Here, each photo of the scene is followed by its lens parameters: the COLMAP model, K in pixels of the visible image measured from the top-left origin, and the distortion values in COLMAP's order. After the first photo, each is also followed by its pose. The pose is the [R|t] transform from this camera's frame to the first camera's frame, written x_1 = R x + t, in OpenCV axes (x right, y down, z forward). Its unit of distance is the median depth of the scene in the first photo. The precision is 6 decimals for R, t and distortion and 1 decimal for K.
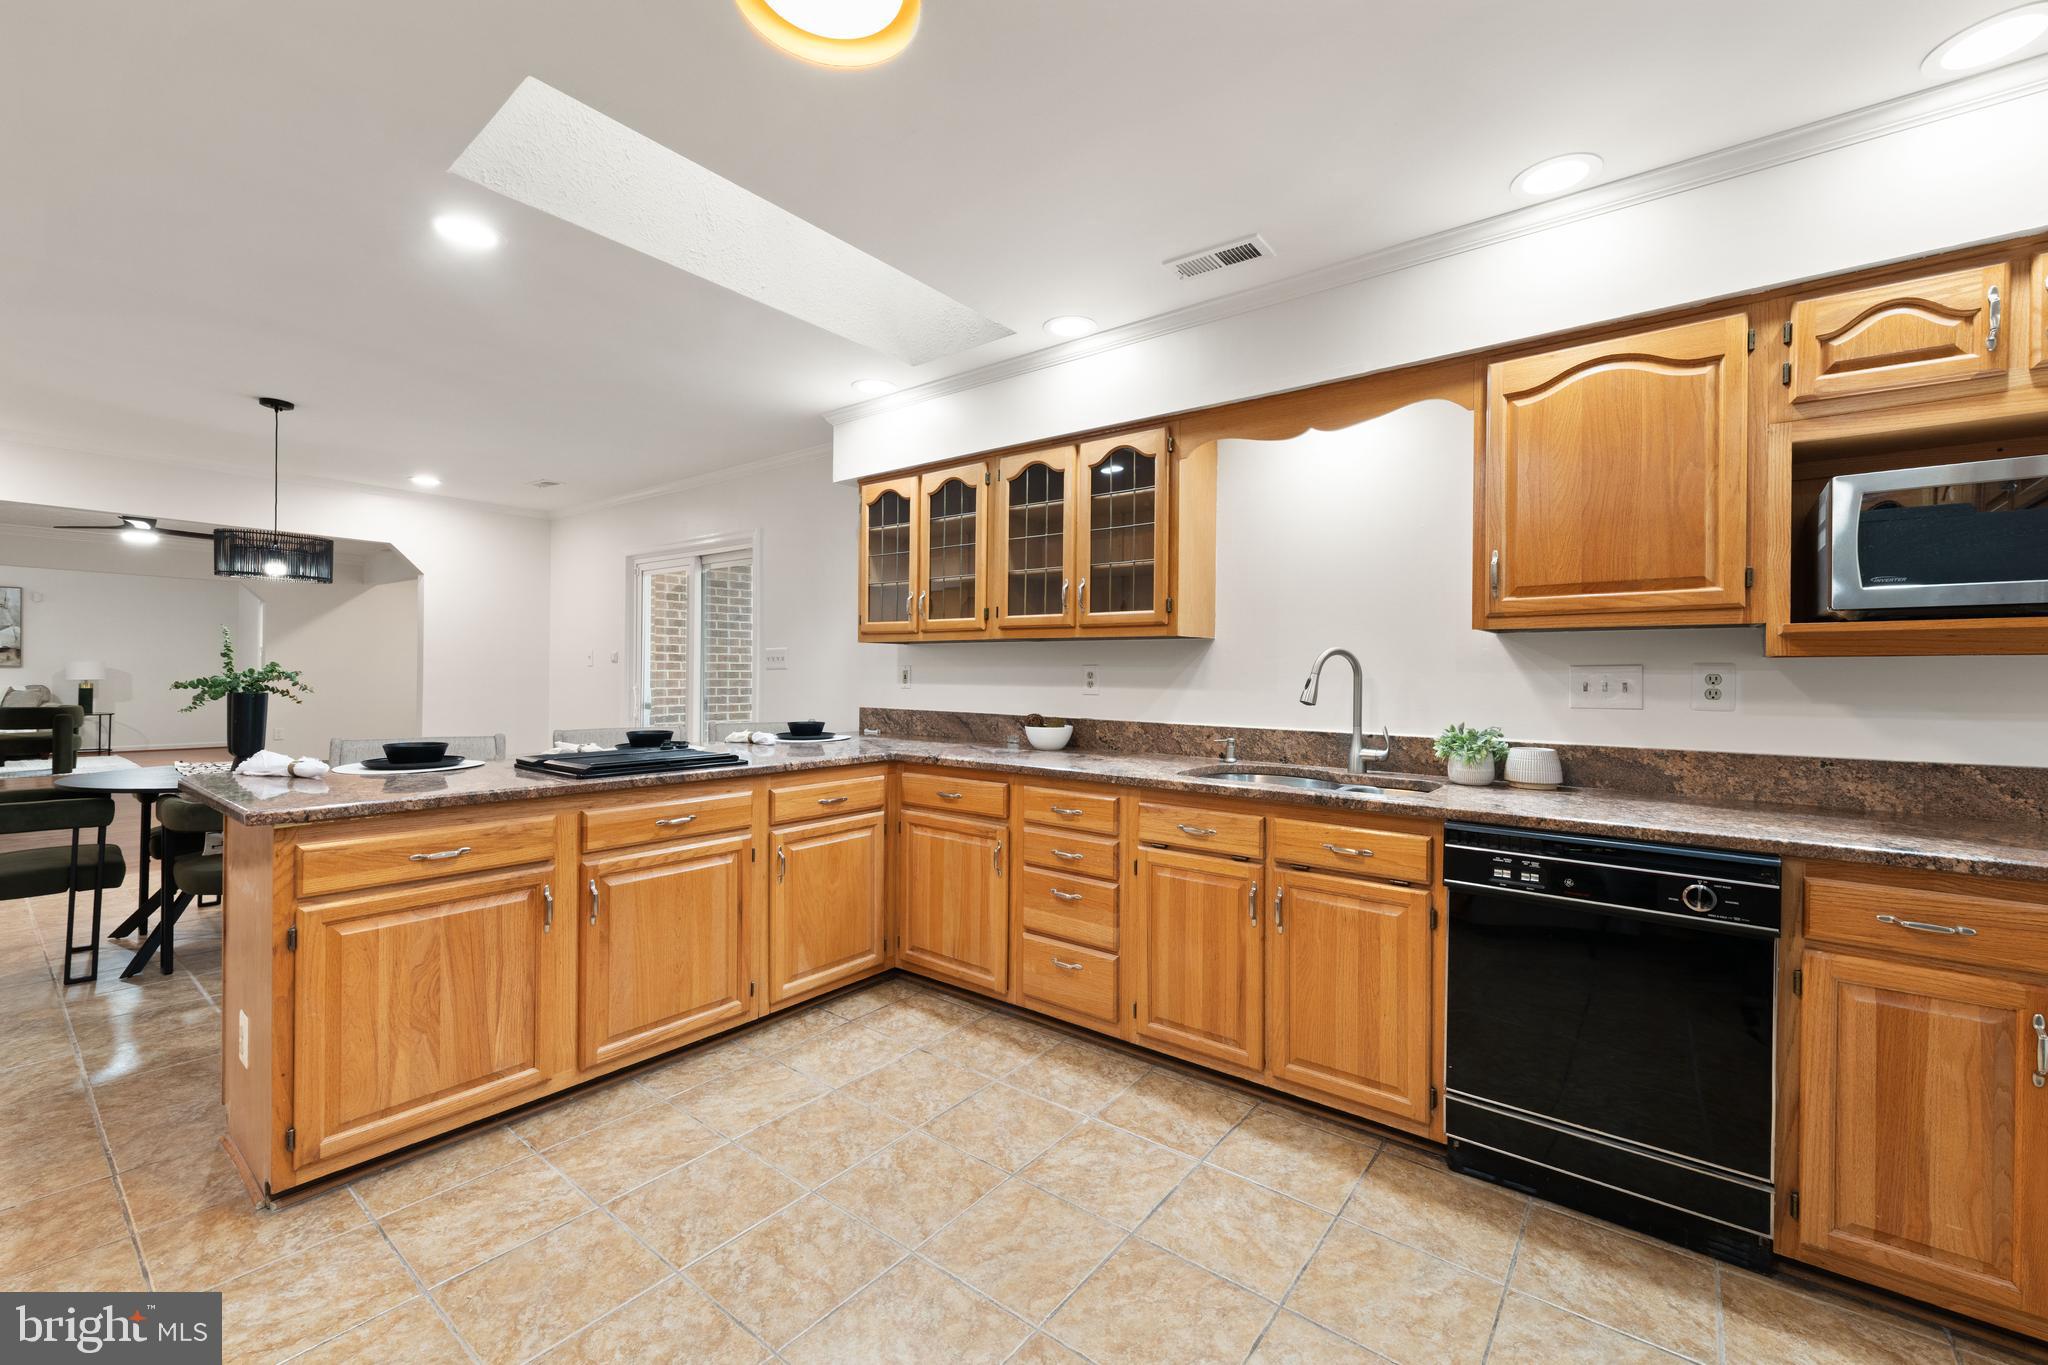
lens RADIAL K [[843.4, 0, 1035.1], [0, 843.4, 672.9], [0, 0, 1]] dist [0.029743, -0.010745]
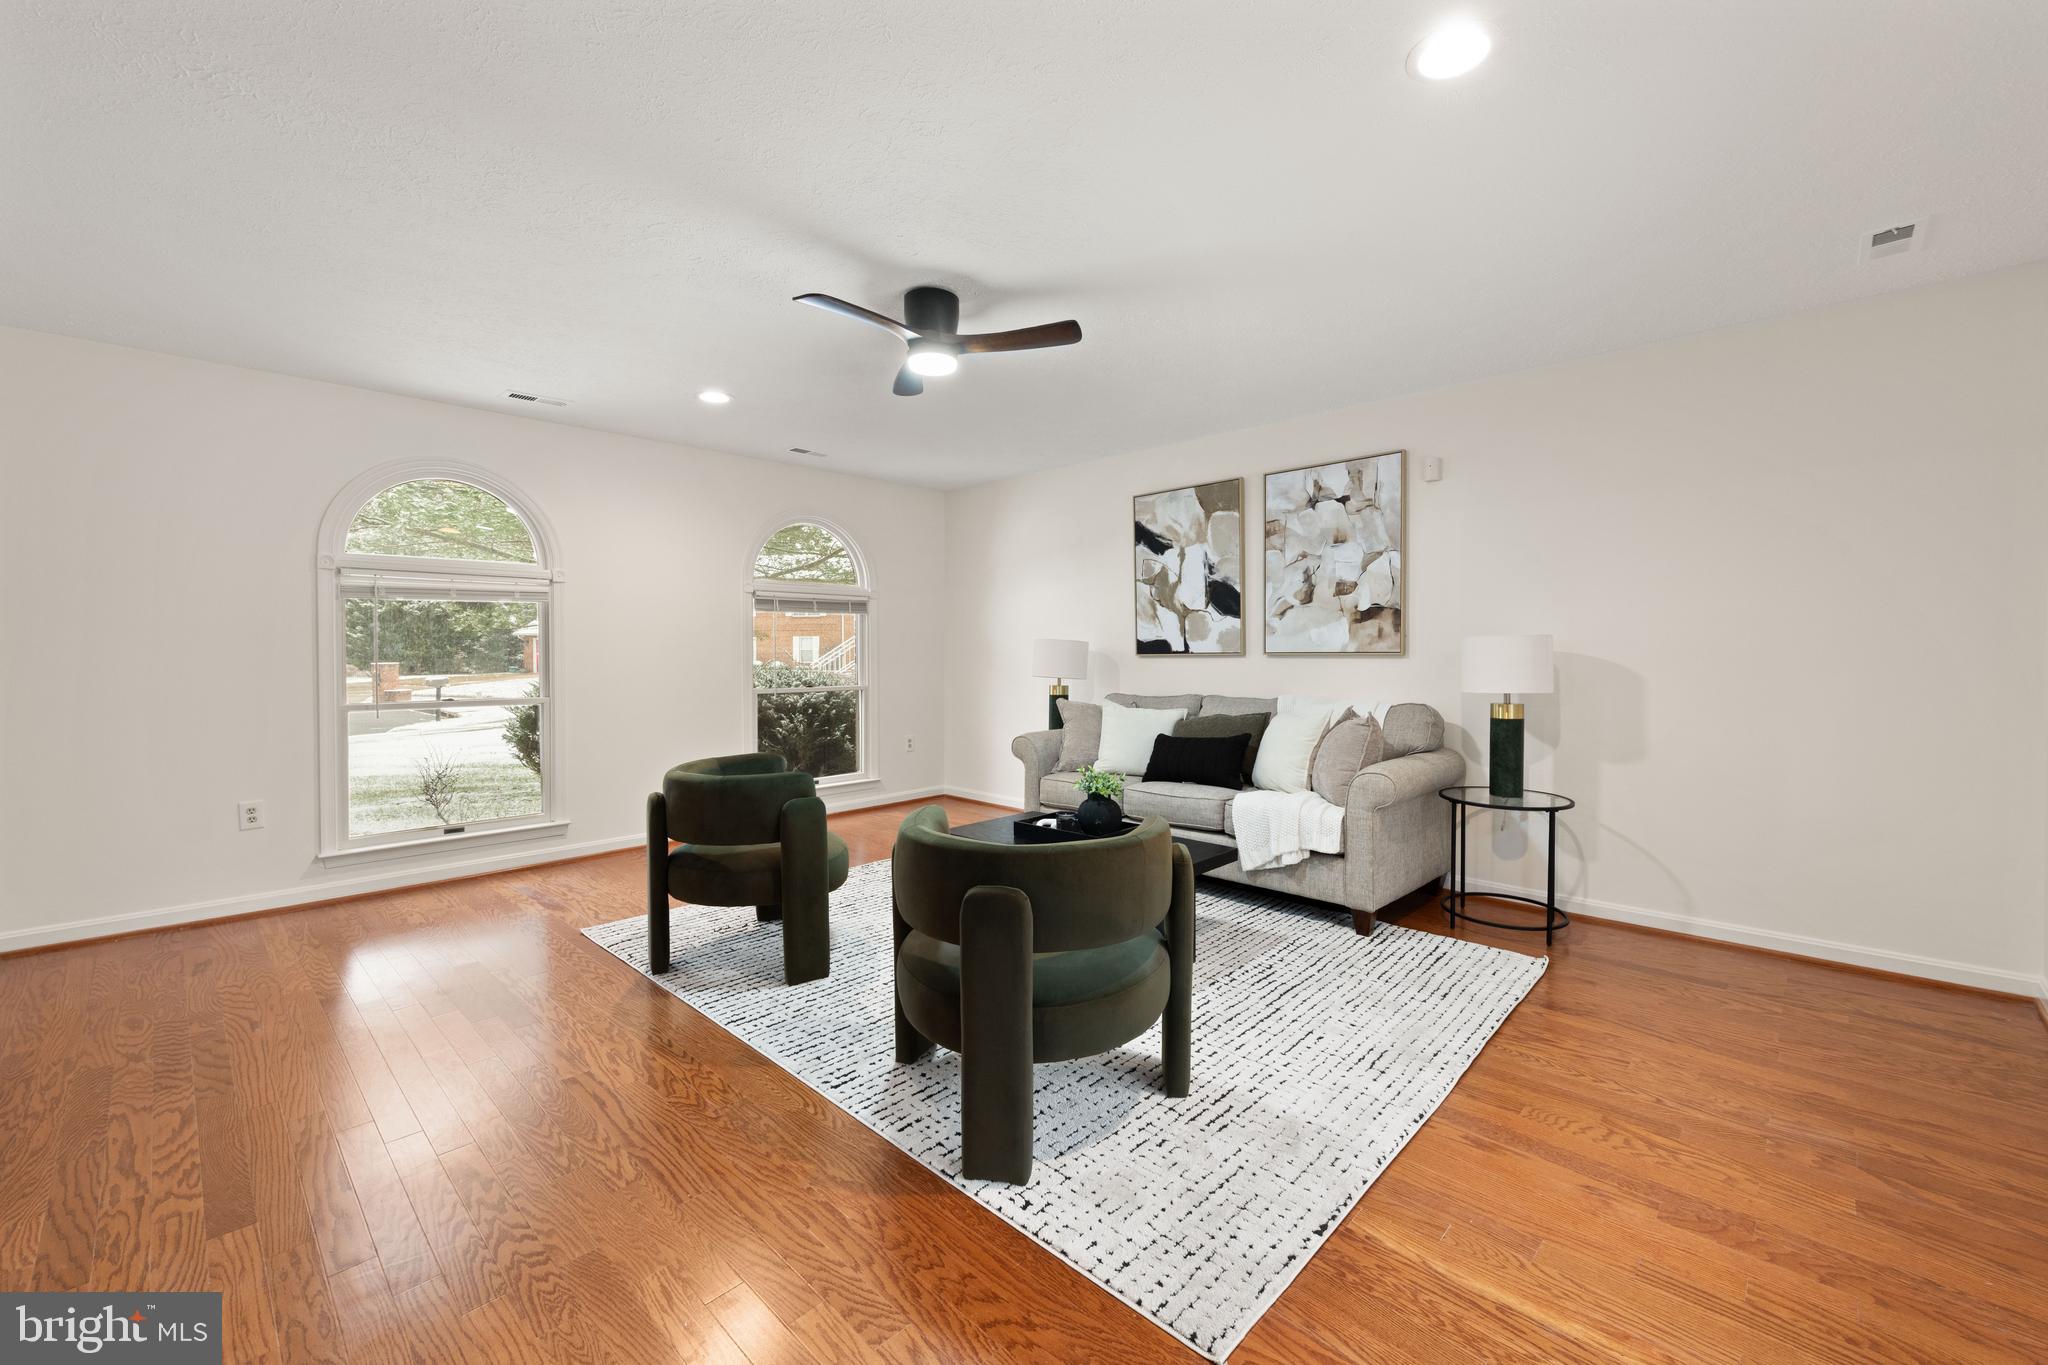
lens RADIAL K [[825.1, 0, 1033.2], [0, 825.1, 662.2], [0, 0, 1]] dist [0.006220, -0.000877]
pose [[-0.106400, 0.000393, -0.994323, -3.046624], [0.000156, 1.000000, 0.000379, -0.013849], [0.994323, -0.000115, -0.106400, 3.376512]]
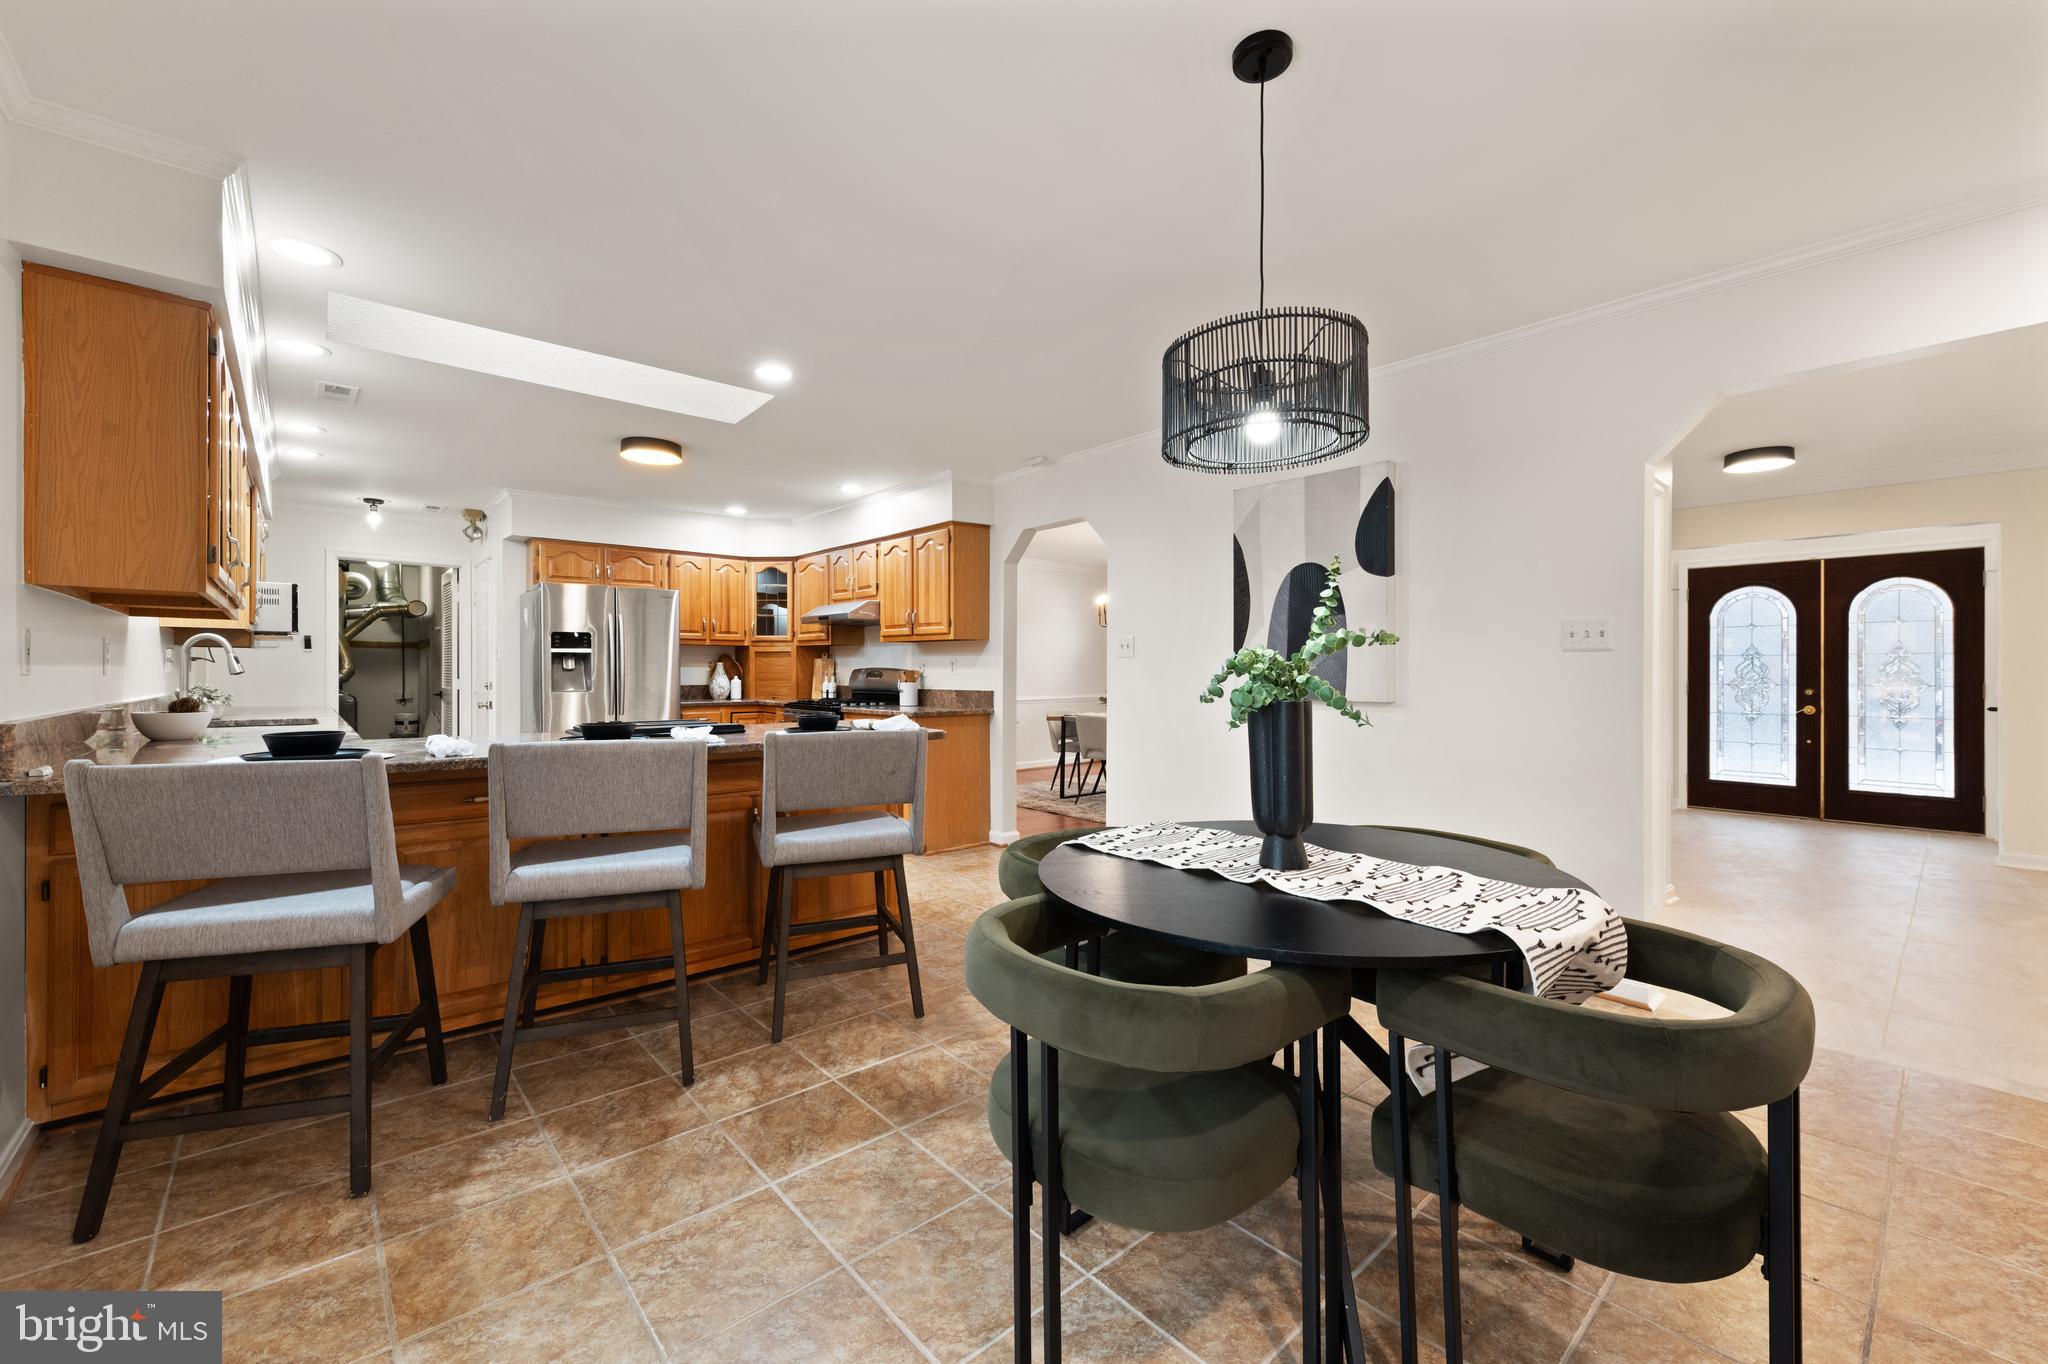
lens RADIAL K [[821.1, 0, 1031.5], [0, 821.1, 671.2], [0, 0, 1]] dist [0.017144, -0.000136]
pose [[-0.982827, -0.012944, 0.184076, -1.273551], [-0.012852, 0.999916, 0.001694, 0.012758], [-0.184082, -0.000701, -0.982911, 2.158104]]
